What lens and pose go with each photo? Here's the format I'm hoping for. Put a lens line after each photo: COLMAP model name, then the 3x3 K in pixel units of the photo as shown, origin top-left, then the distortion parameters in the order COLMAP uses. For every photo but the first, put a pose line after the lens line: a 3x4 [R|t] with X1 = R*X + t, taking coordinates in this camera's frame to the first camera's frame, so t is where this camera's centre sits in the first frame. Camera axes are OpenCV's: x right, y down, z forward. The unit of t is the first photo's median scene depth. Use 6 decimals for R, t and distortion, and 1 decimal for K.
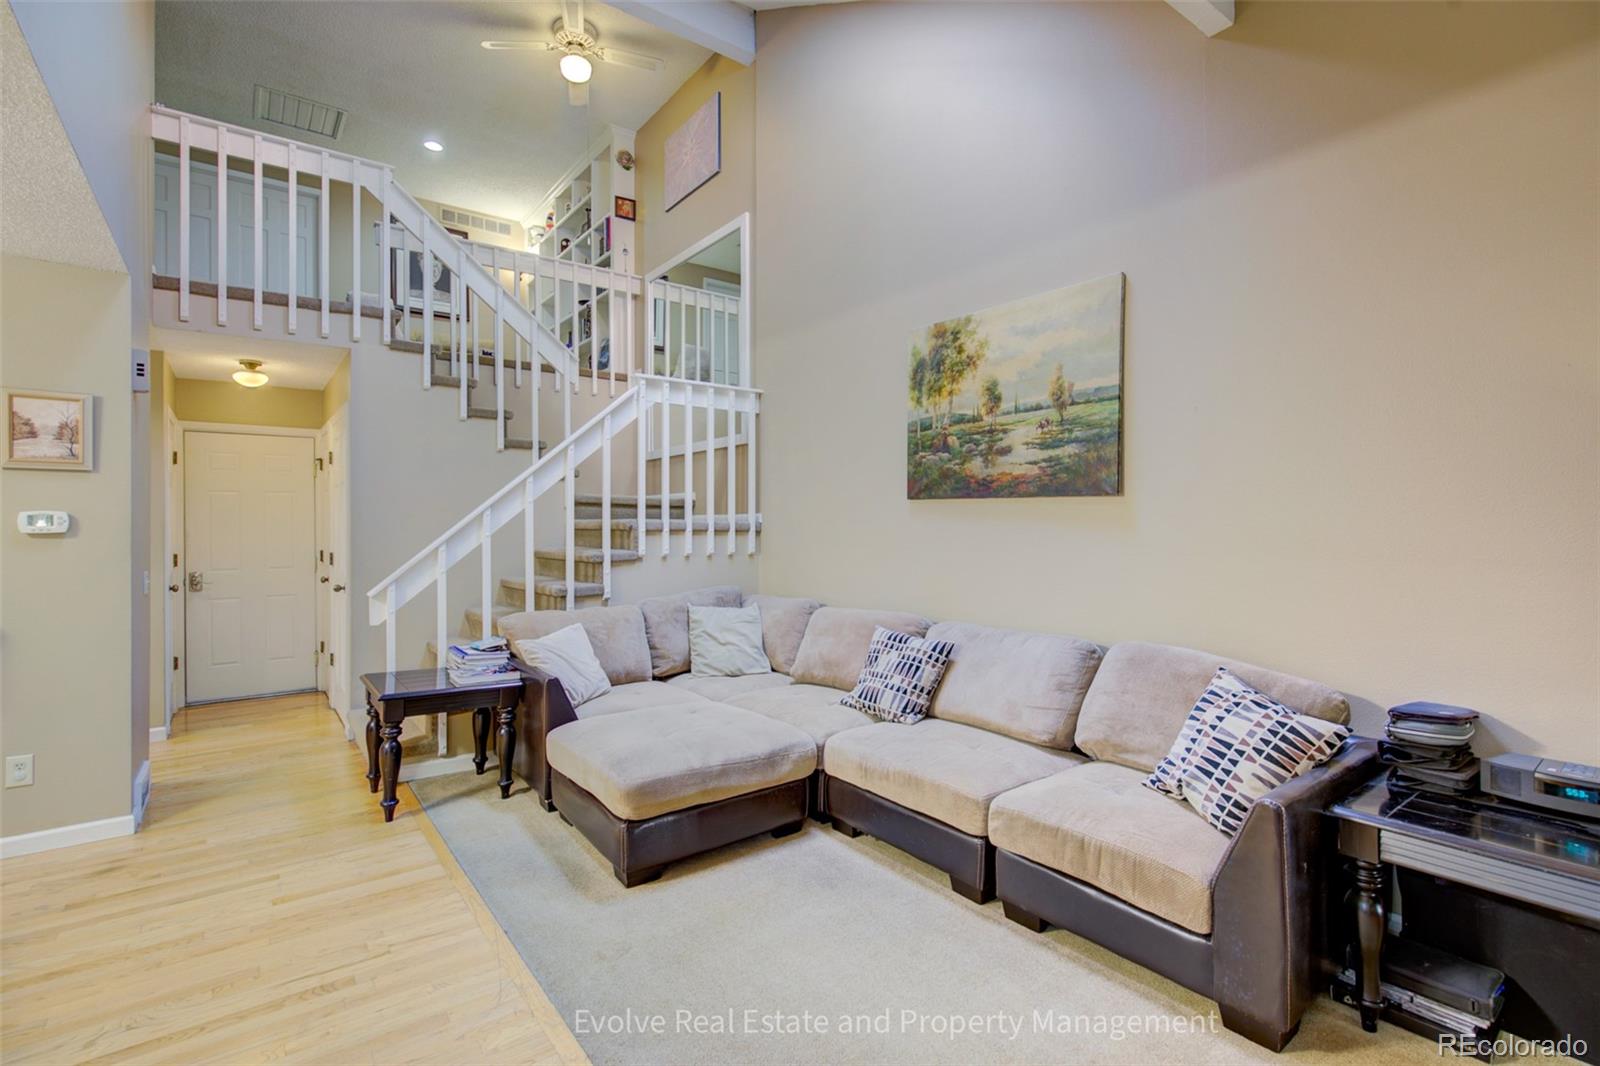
lens RADIAL K [[762.0, 0, 828.2], [0, 762.0, 526.8], [0, 0, 1]] dist [-0.000452, -0.000735]
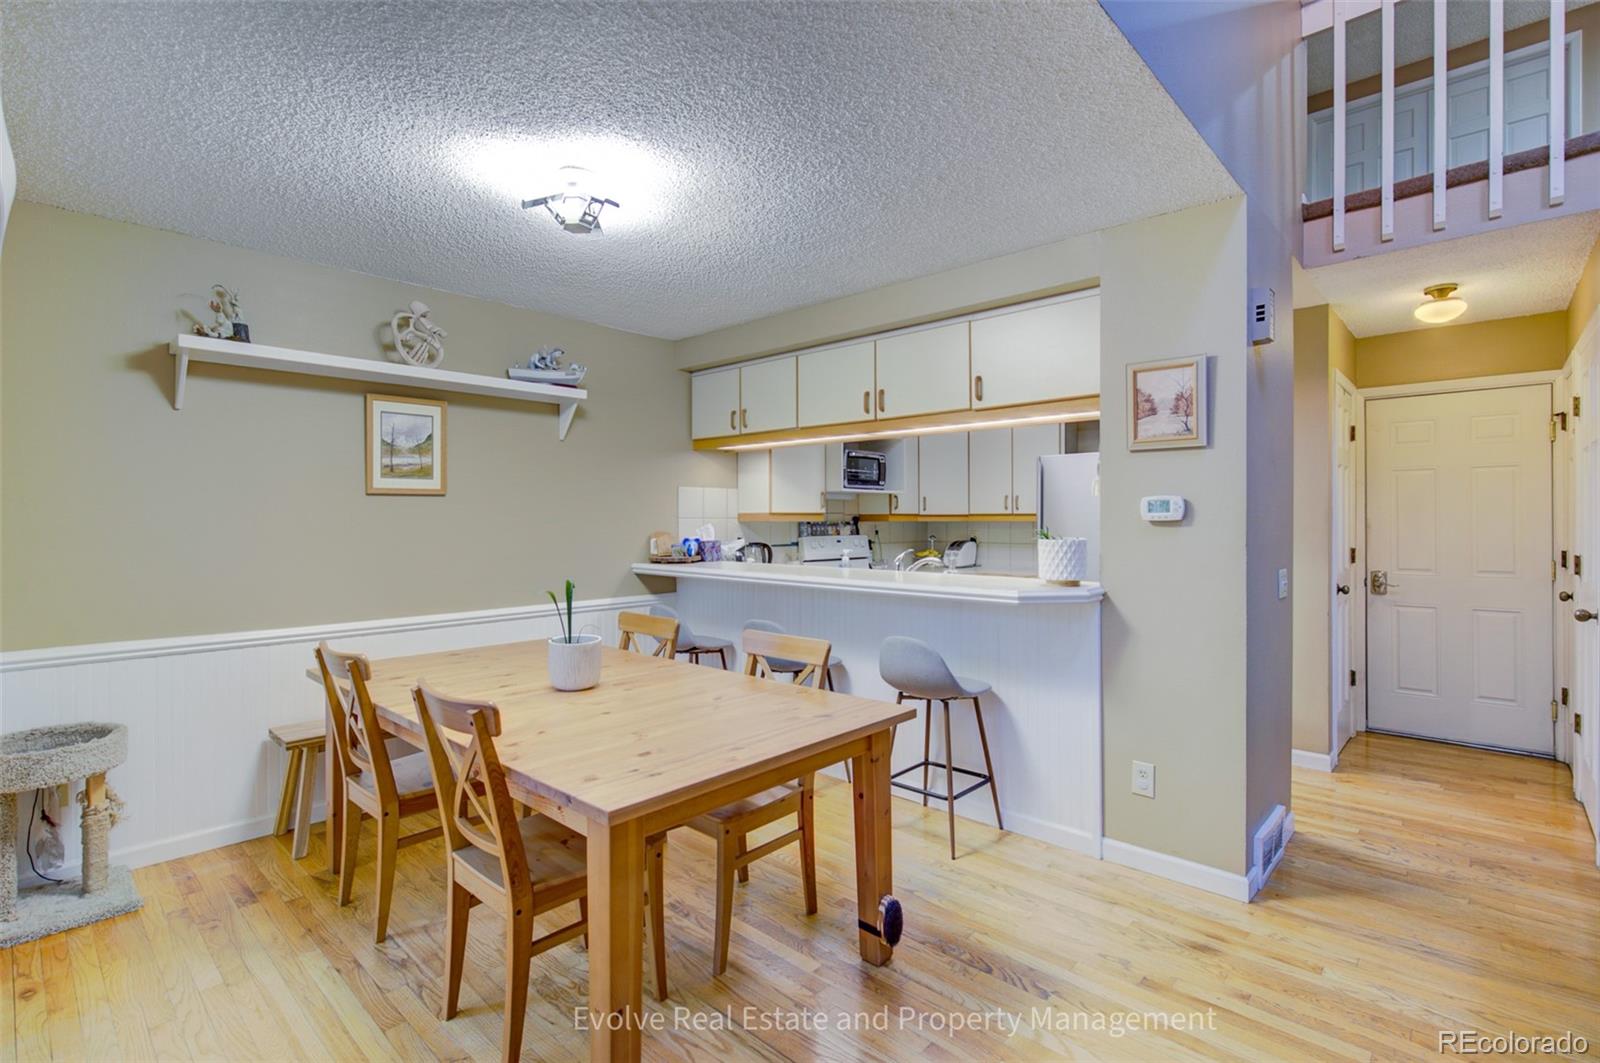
lens RADIAL K [[749.3, 0, 786.7], [0, 749.3, 518.7], [0, 0, 1]] dist [0.004530, 0.000290]
pose [[0.158060, 0.001312, -0.987429, -0.199299], [-0.001661, 0.999998, 0.001063, 0.005127], [0.987428, 0.001472, 0.158062, 0.365695]]
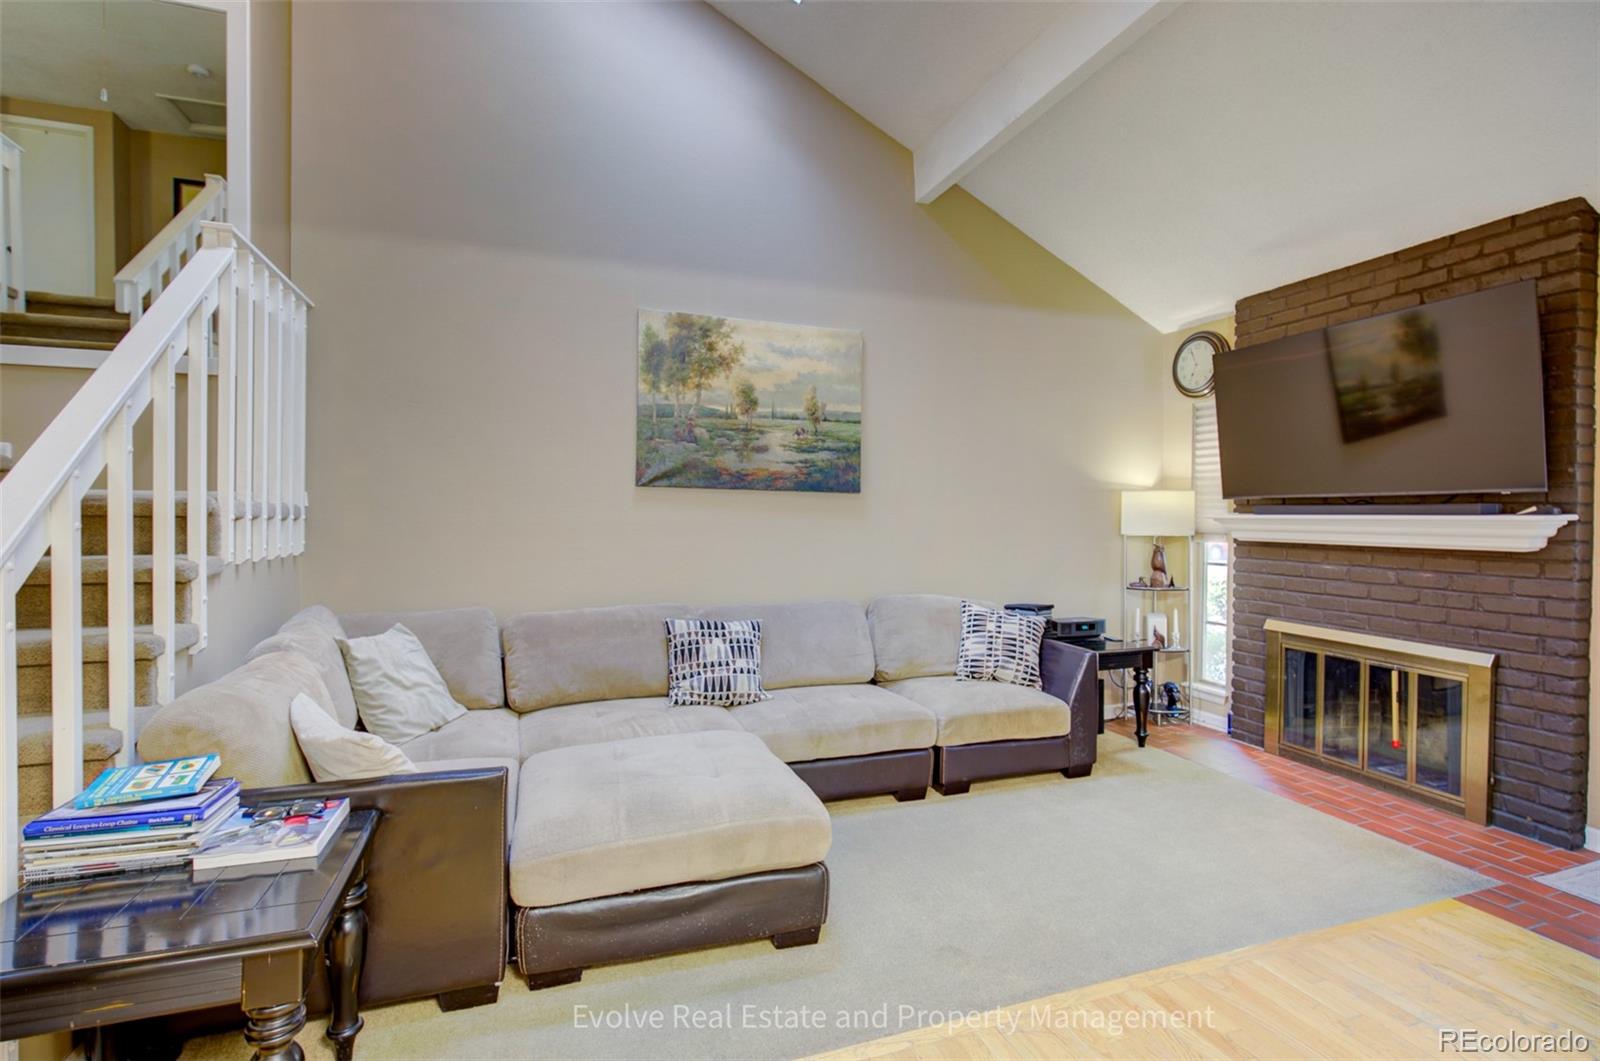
lens RADIAL K [[741.9, 0, 791.9], [0, 741.9, 526.1], [0, 0, 1]] dist [-0.003370, 0.000422]
pose [[0.320893, -0.007316, 0.947087, -0.790426], [-0.004438, 0.999948, 0.009228, 0.005487], [-0.947105, -0.007165, 0.320844, 0.579303]]
